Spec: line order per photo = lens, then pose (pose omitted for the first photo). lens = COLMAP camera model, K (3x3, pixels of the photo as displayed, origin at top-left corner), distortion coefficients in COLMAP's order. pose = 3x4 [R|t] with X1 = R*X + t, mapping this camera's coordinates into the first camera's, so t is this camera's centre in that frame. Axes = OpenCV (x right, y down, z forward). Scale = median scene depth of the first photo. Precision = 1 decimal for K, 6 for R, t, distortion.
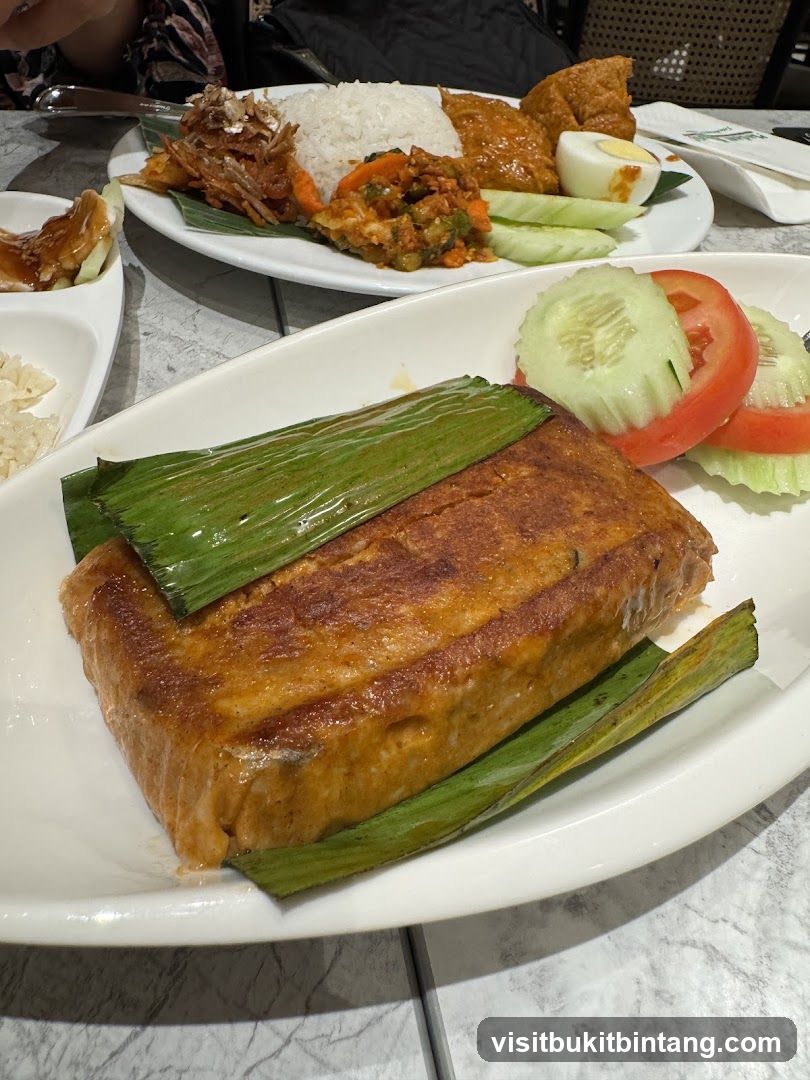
lens RADIAL K [[729.0, 0, 414.5], [0, 729.0, 539.1], [0, 0, 1]] dist [-0.006213, -0.000808]
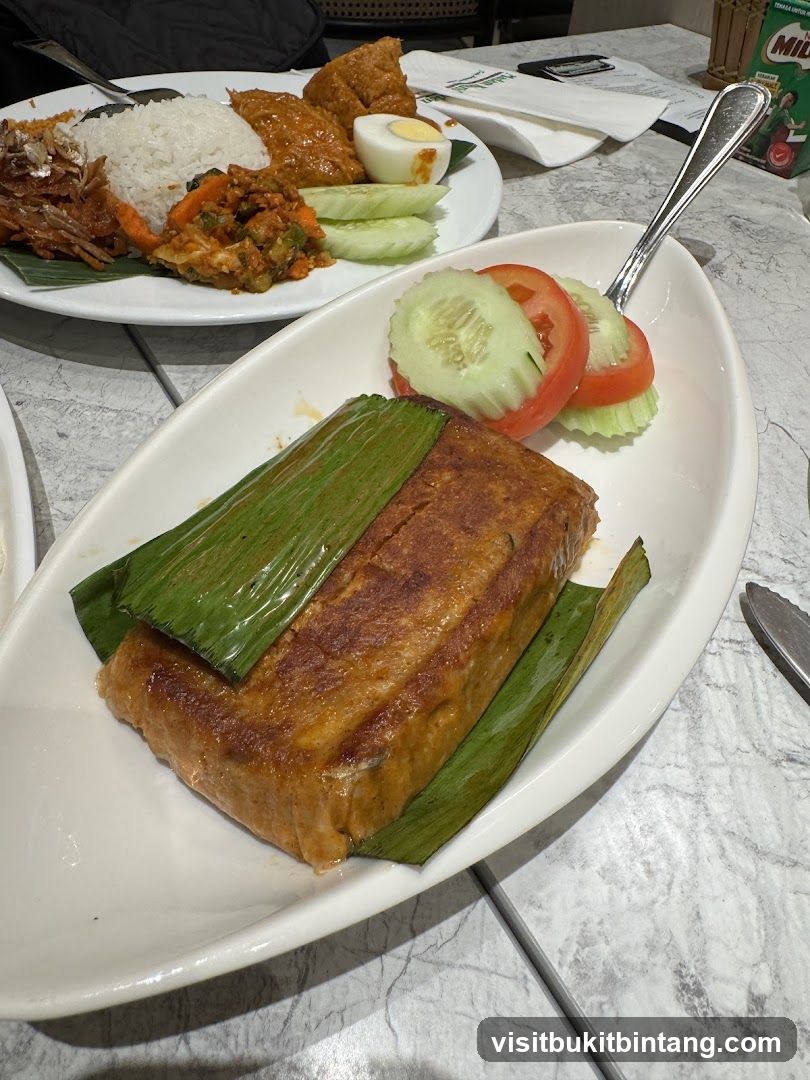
lens RADIAL K [[729.0, 0, 414.5], [0, 729.0, 539.1], [0, 0, 1]] dist [-0.006213, -0.000808]
pose [[0.939279, -0.261747, 0.221911, -0.167434], [0.235444, 0.962019, 0.138154, -0.146267], [-0.249644, -0.077517, 0.965230, -0.143053]]
